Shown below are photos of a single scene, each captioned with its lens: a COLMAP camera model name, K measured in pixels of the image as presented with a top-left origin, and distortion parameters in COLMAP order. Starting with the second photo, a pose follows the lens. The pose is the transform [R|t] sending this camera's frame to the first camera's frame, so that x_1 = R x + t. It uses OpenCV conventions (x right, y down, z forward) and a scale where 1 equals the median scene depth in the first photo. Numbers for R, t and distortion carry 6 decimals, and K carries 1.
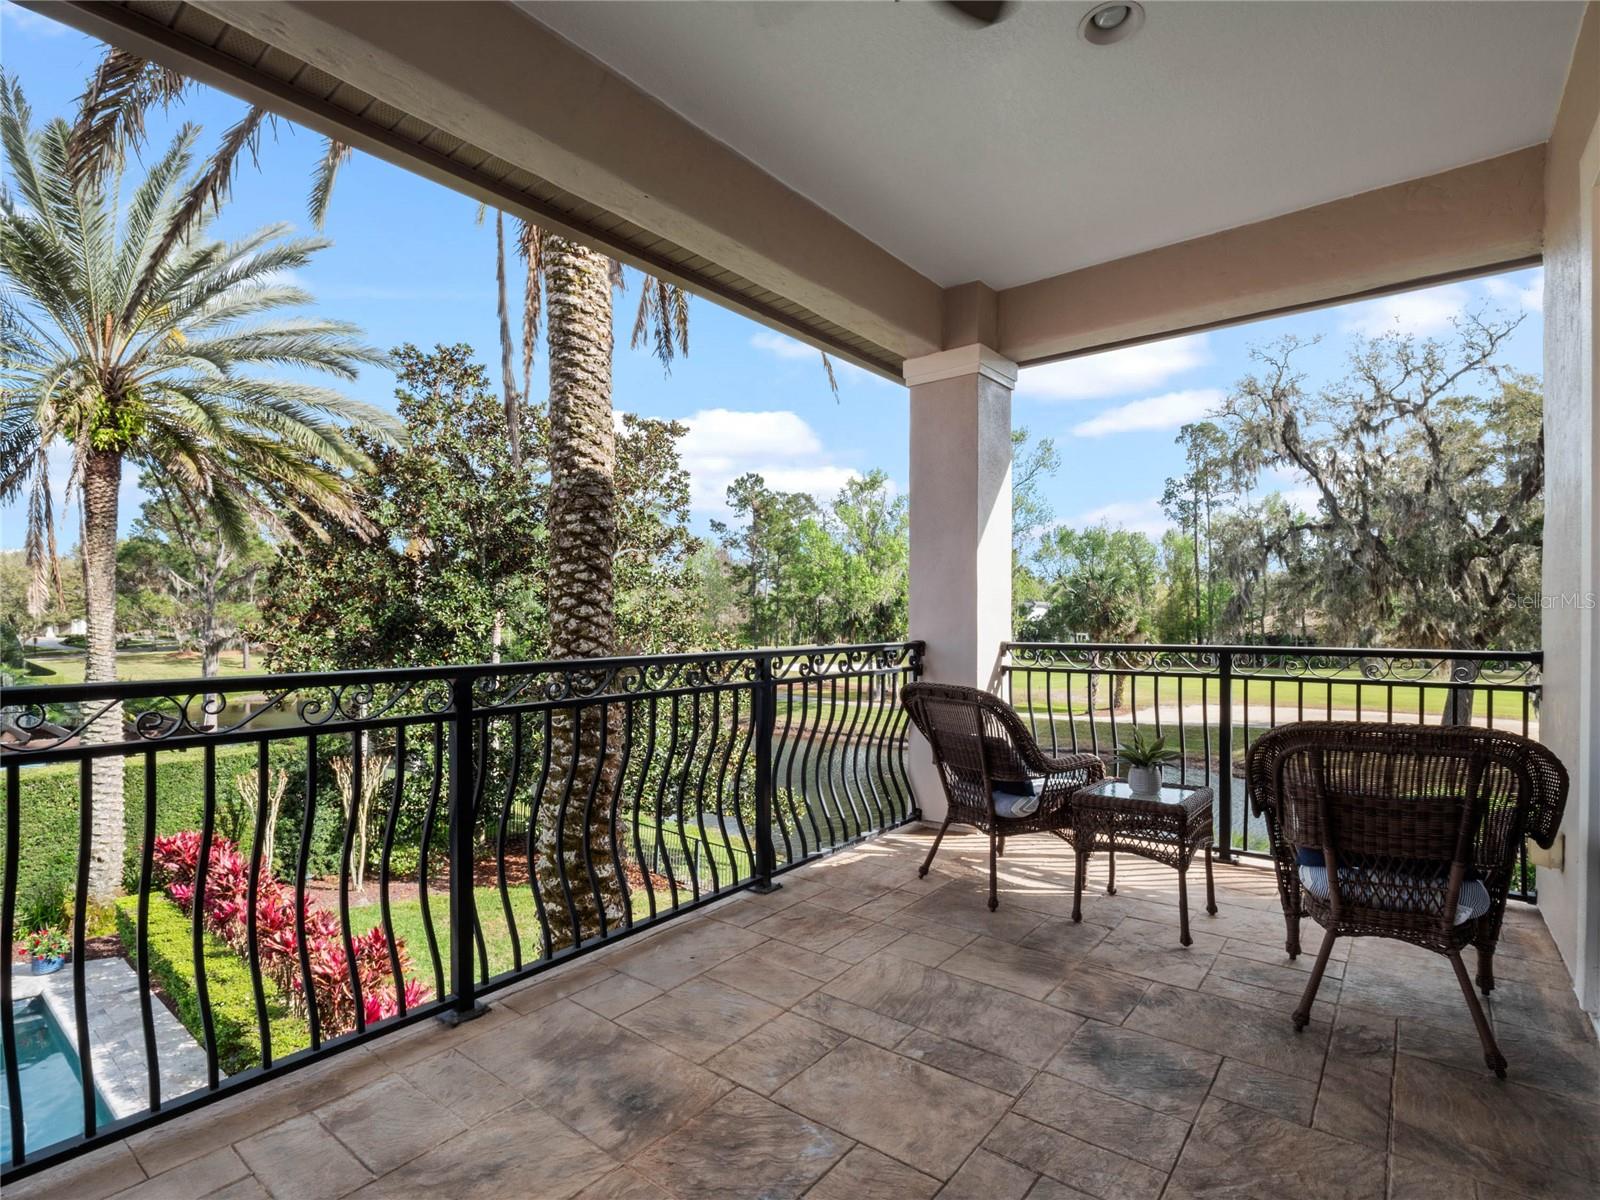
lens RADIAL K [[784.5, 0, 812.8], [0, 784.5, 619.7], [0, 0, 1]] dist [-0.013967, -0.001640]
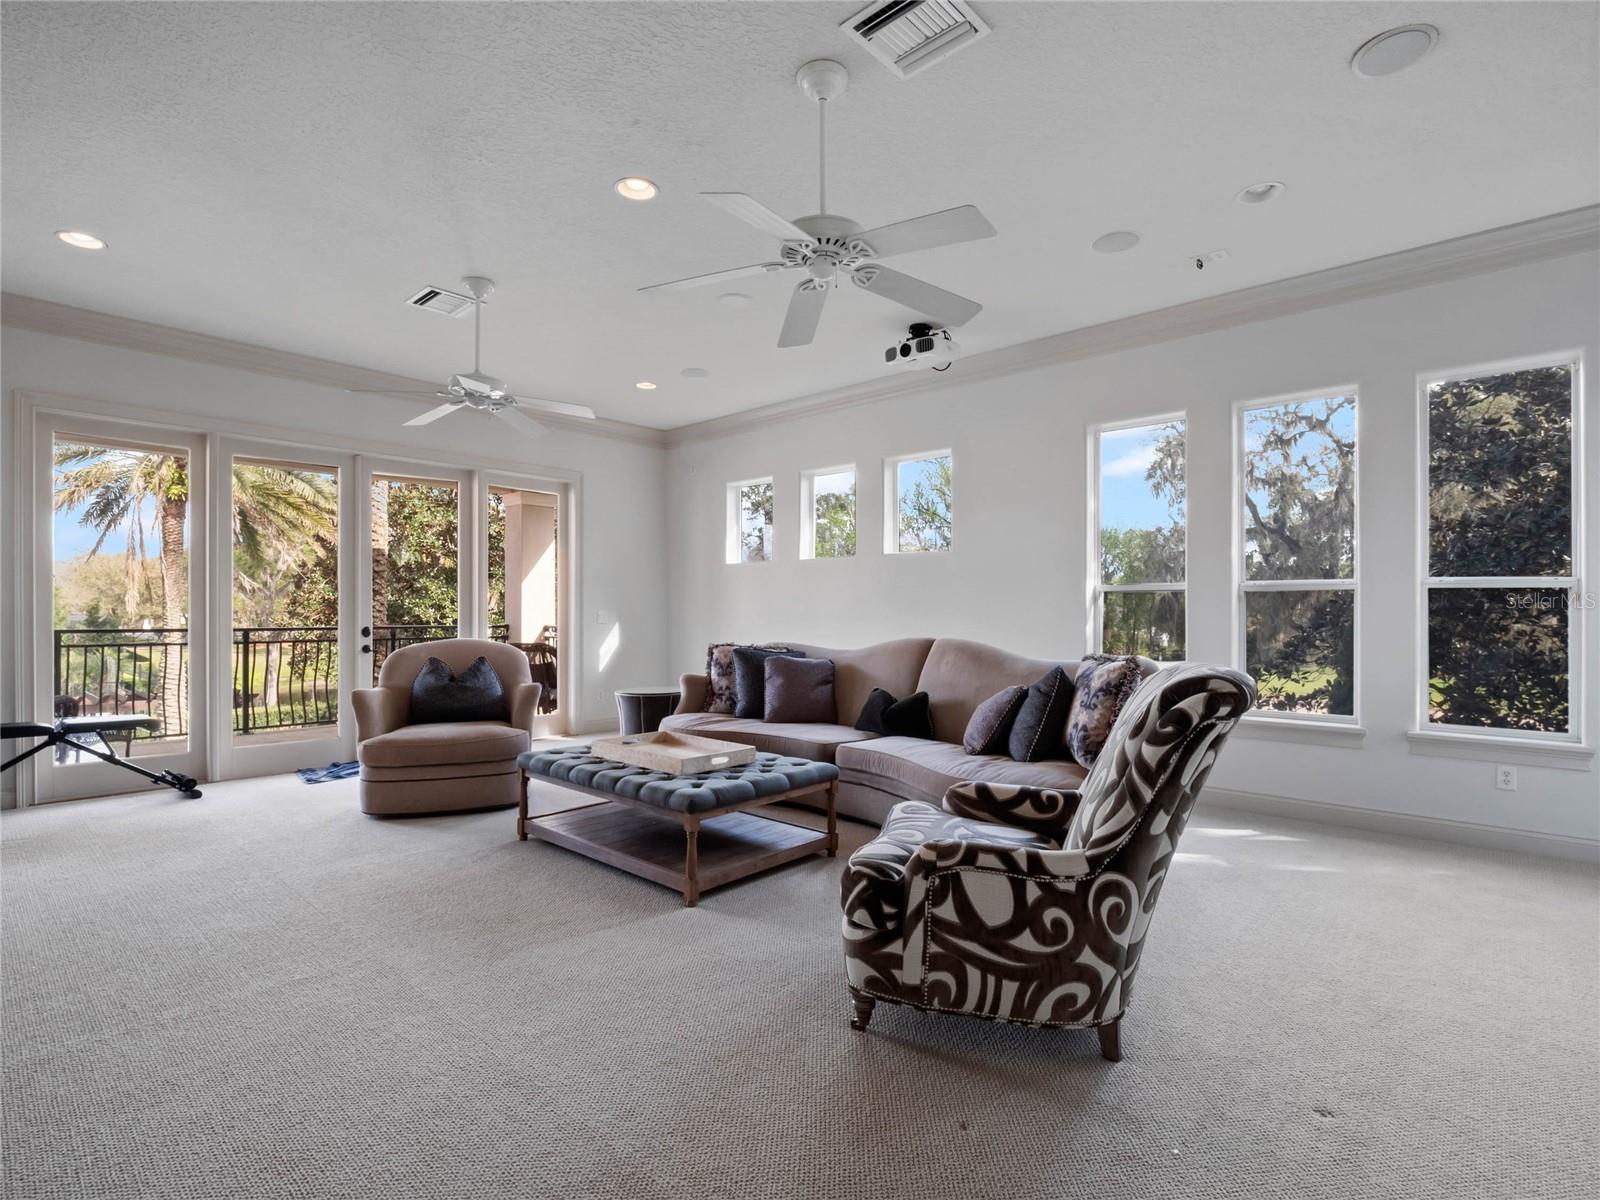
lens RADIAL K [[784.5, 0, 808.4], [0, 784.5, 610.1], [0, 0, 1]] dist [-0.013967, -0.001640]
pose [[0.997311, 0.003336, -0.073205, 1.052107], [-0.003865, 0.999967, -0.007083, -0.000658], [0.073179, 0.007346, 0.997292, -1.025850]]
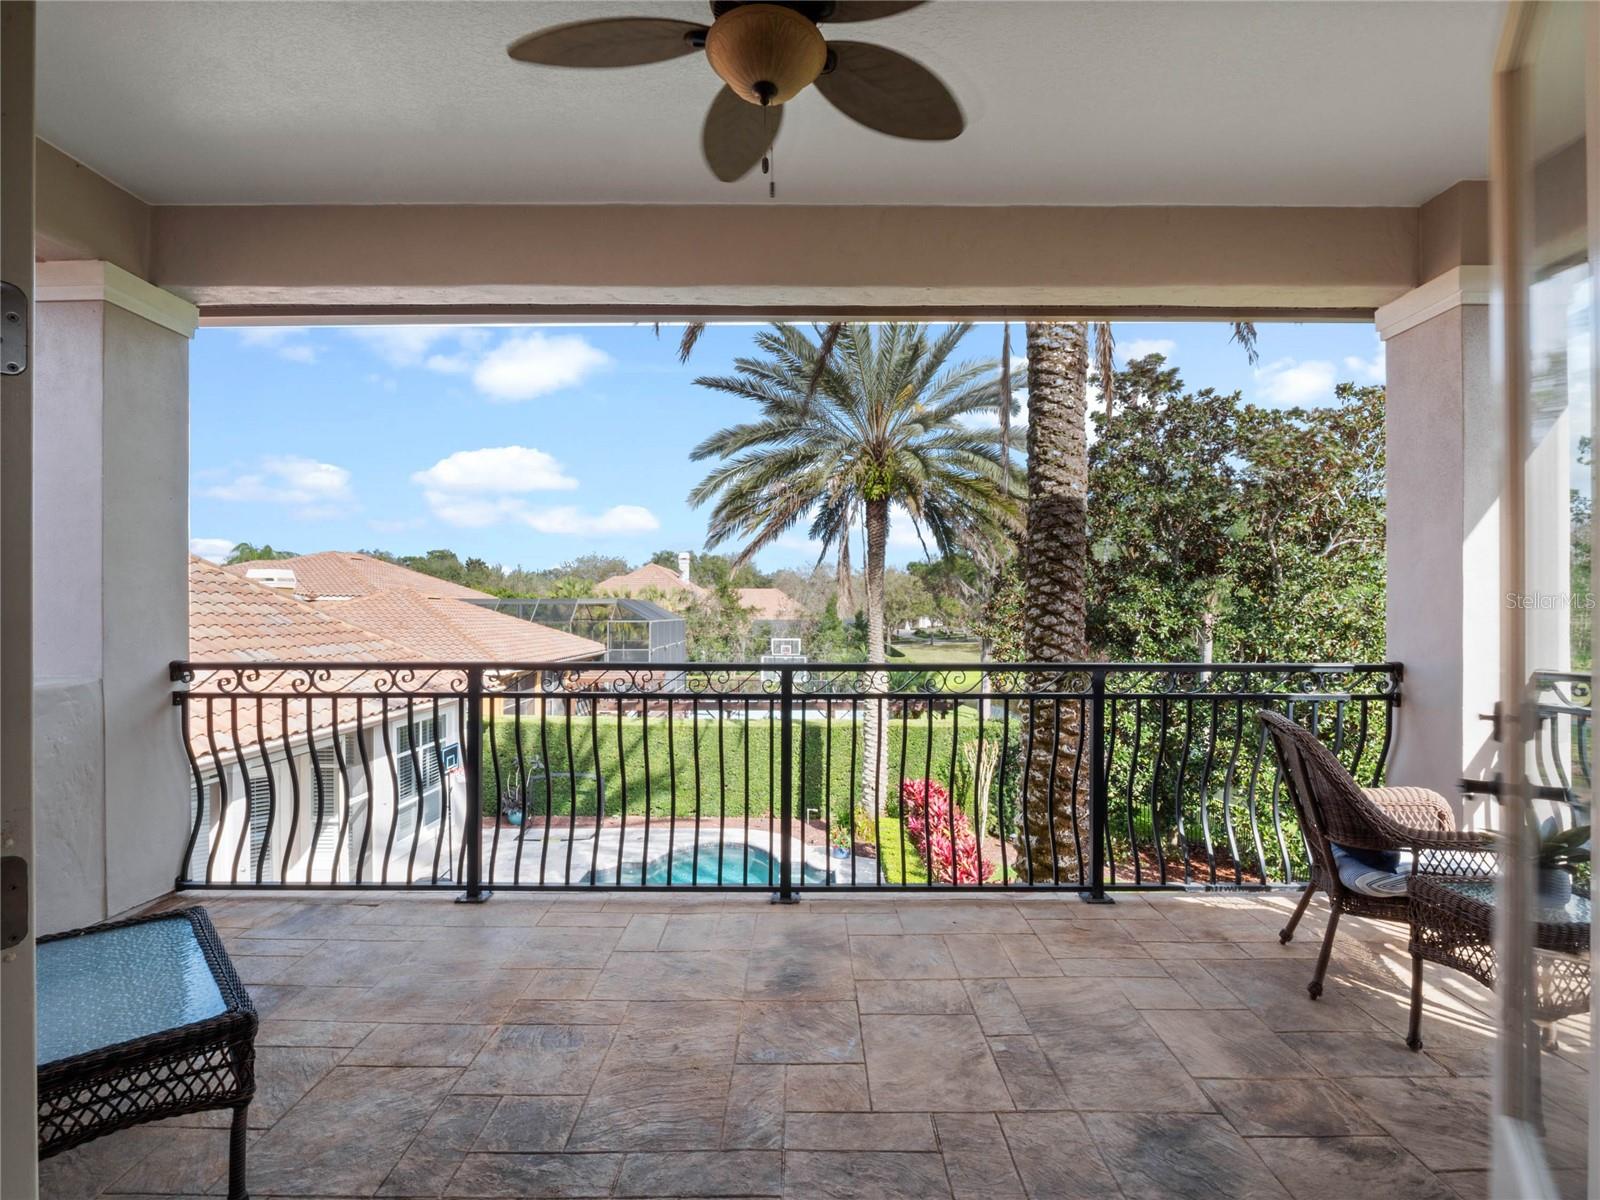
lens RADIAL K [[784.5, 0, 811.0], [0, 784.5, 607.1], [0, 0, 1]] dist [-0.013967, -0.001640]
pose [[0.614103, -0.004672, -0.789212, 0.364853], [-0.007094, 0.999909, -0.011440, -0.014435], [0.789194, 0.012624, 0.614014, 0.059349]]
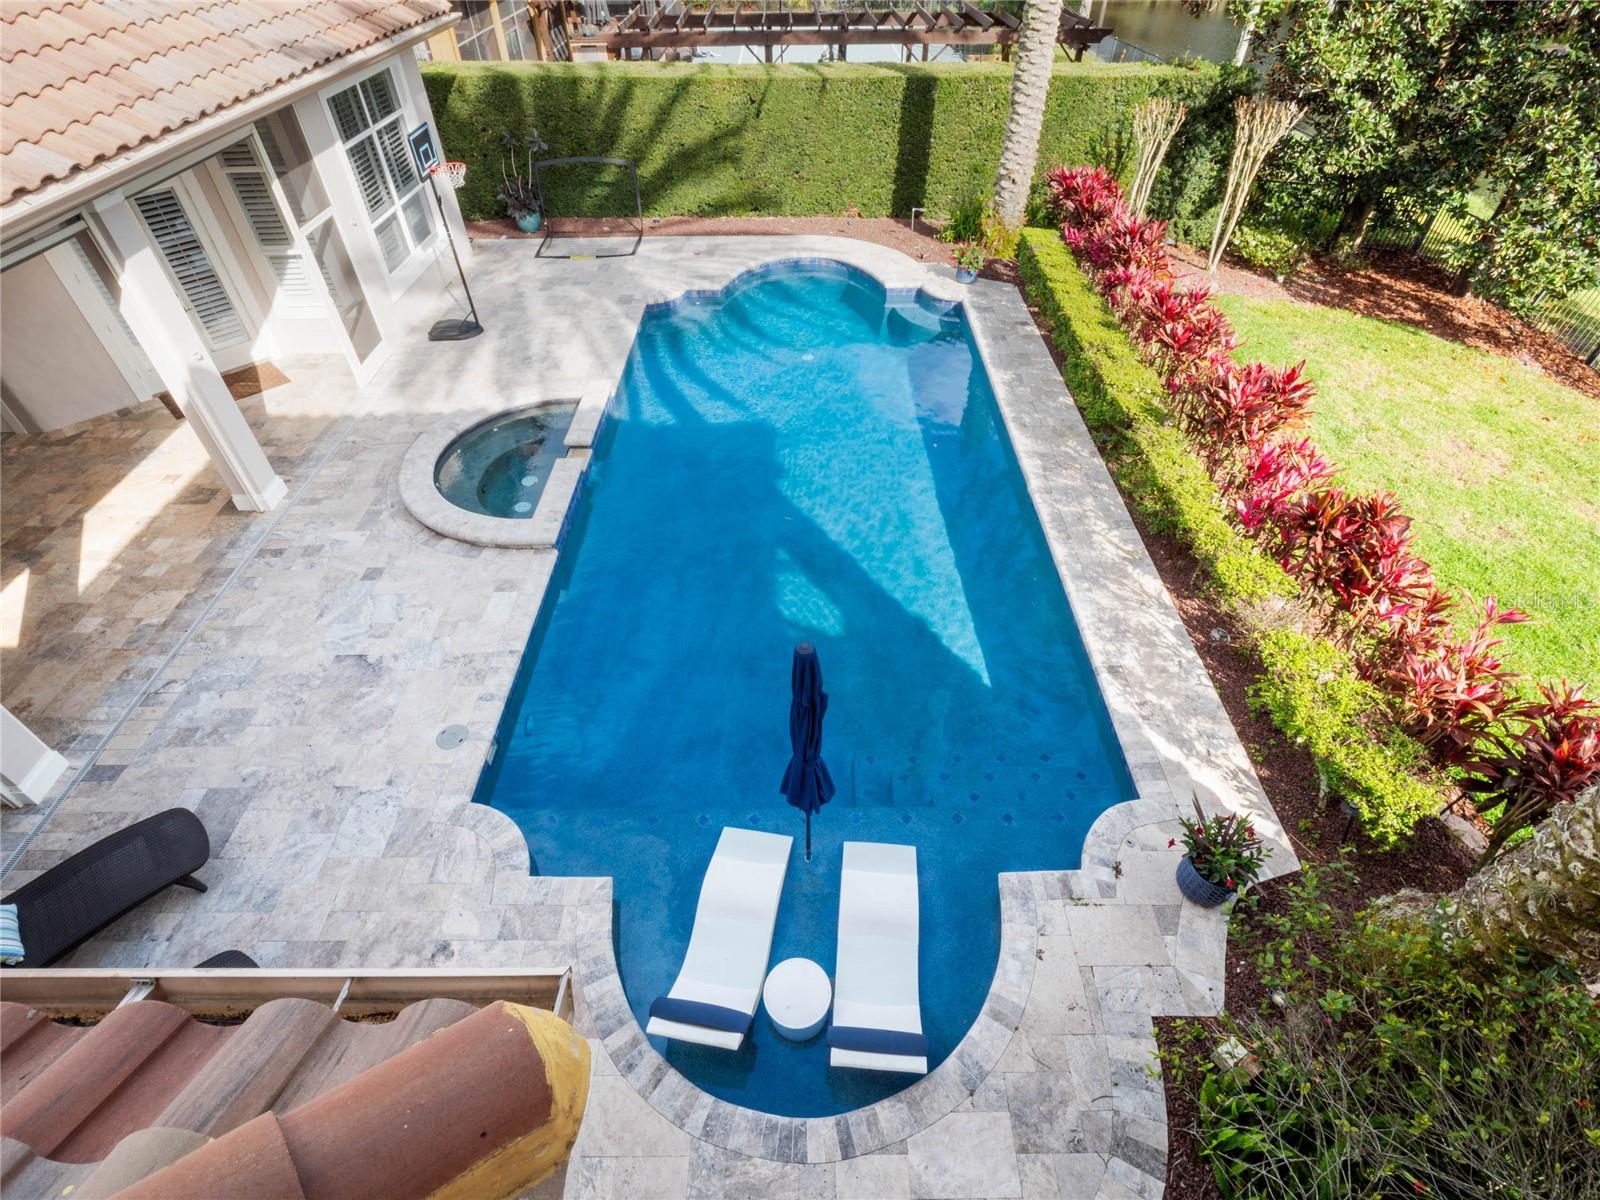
lens RADIAL K [[784.5, 0, 803.9], [0, 784.5, 602.5], [0, 0, 1]] dist [-0.013967, -0.001640]
pose [[0.613898, 0.540895, -0.574945, -0.513215], [0.003246, 0.726609, 0.687043, 0.011083], [0.789379, -0.423641, 0.444308, 0.216632]]
